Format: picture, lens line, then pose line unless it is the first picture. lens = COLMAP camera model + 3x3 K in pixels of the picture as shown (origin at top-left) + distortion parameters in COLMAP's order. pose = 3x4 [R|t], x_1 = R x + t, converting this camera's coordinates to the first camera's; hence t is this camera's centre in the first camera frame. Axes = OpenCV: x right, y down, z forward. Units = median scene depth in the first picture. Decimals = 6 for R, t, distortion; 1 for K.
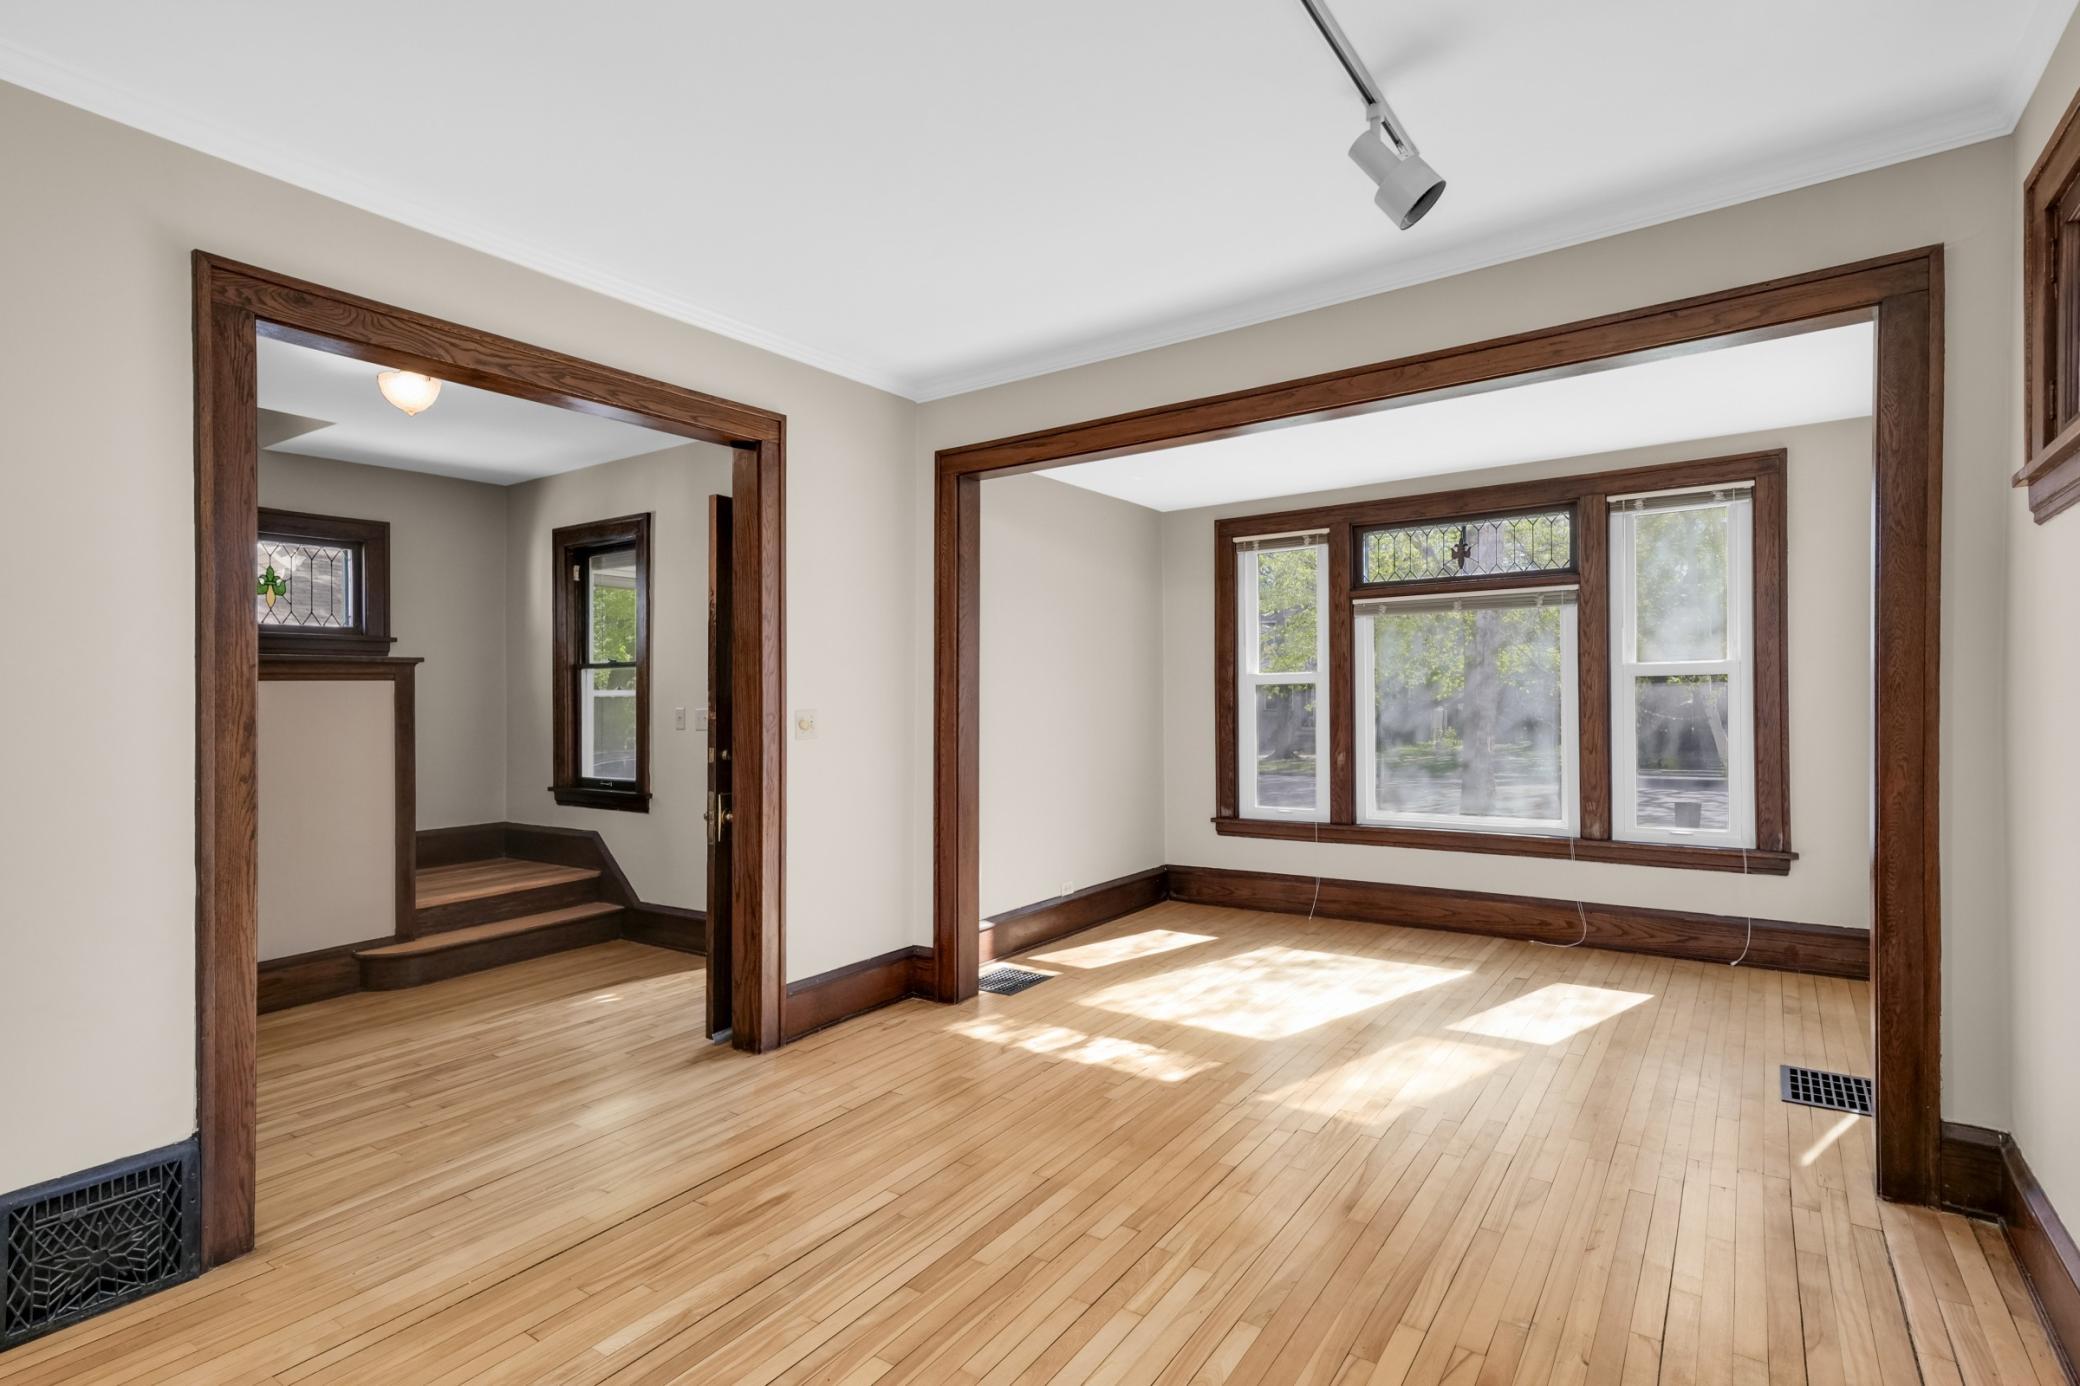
lens RADIAL K [[1011.4, 0, 1040.0], [0, 1011.4, 693.0], [0, 0, 1]] dist [0.043203, 0.000130]
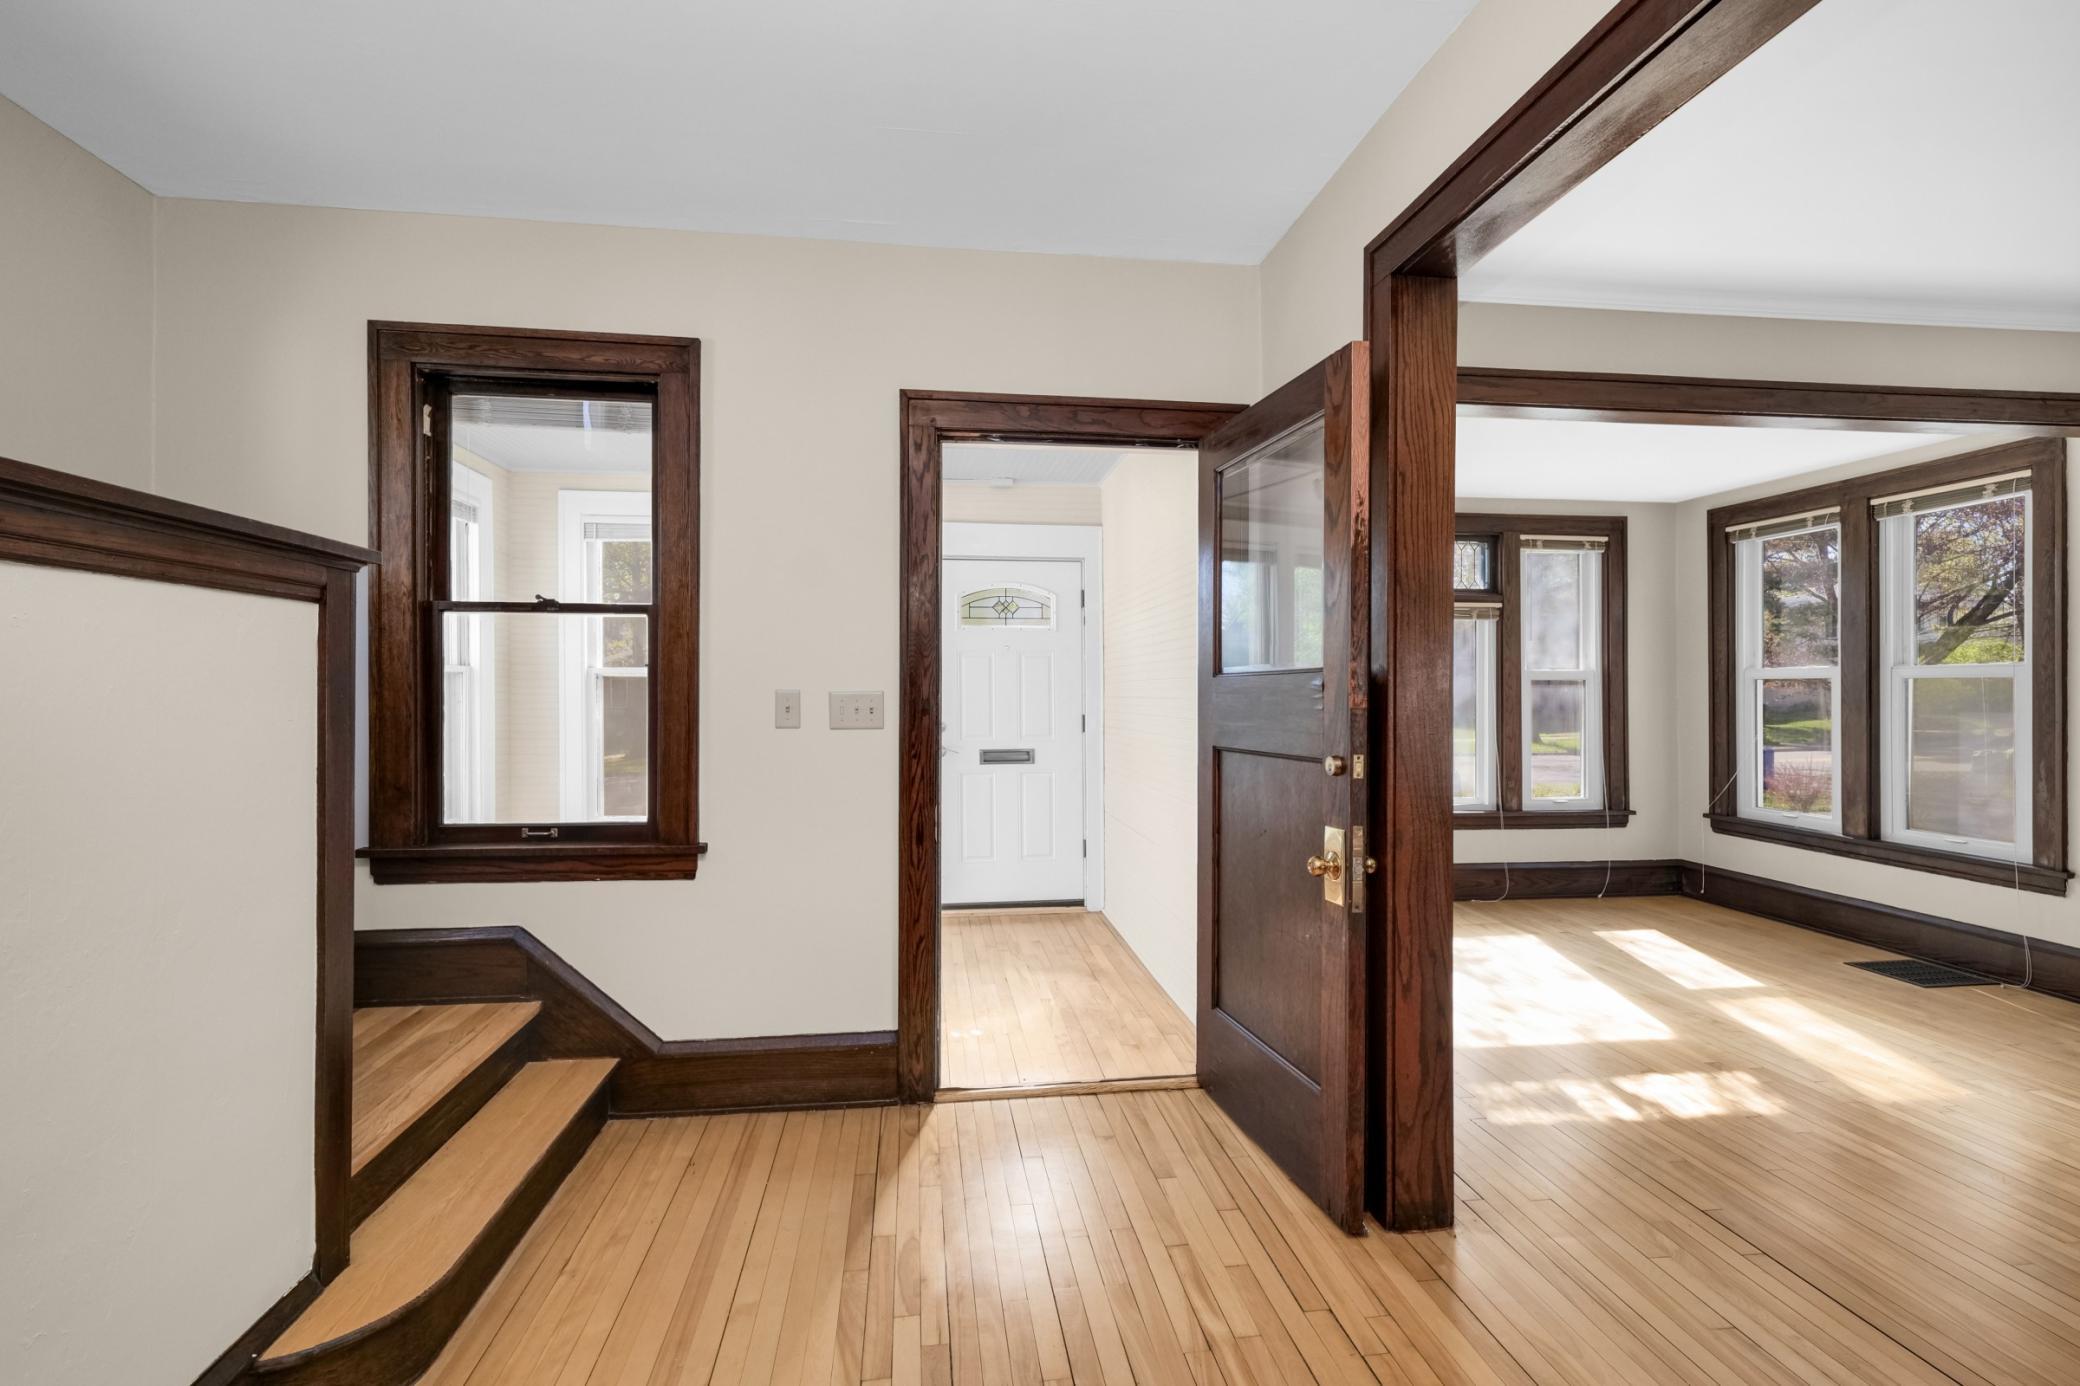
lens RADIAL K [[943.4, 0, 1034.6], [0, 943.4, 689.8], [0, 0, 1]] dist [0.012861, 0.000203]
pose [[0.743837, 0.019055, 0.668089, -0.654931], [-0.017533, 0.999806, -0.008996, 0.017775], [-0.668131, -0.005022, 0.744027, 0.543730]]
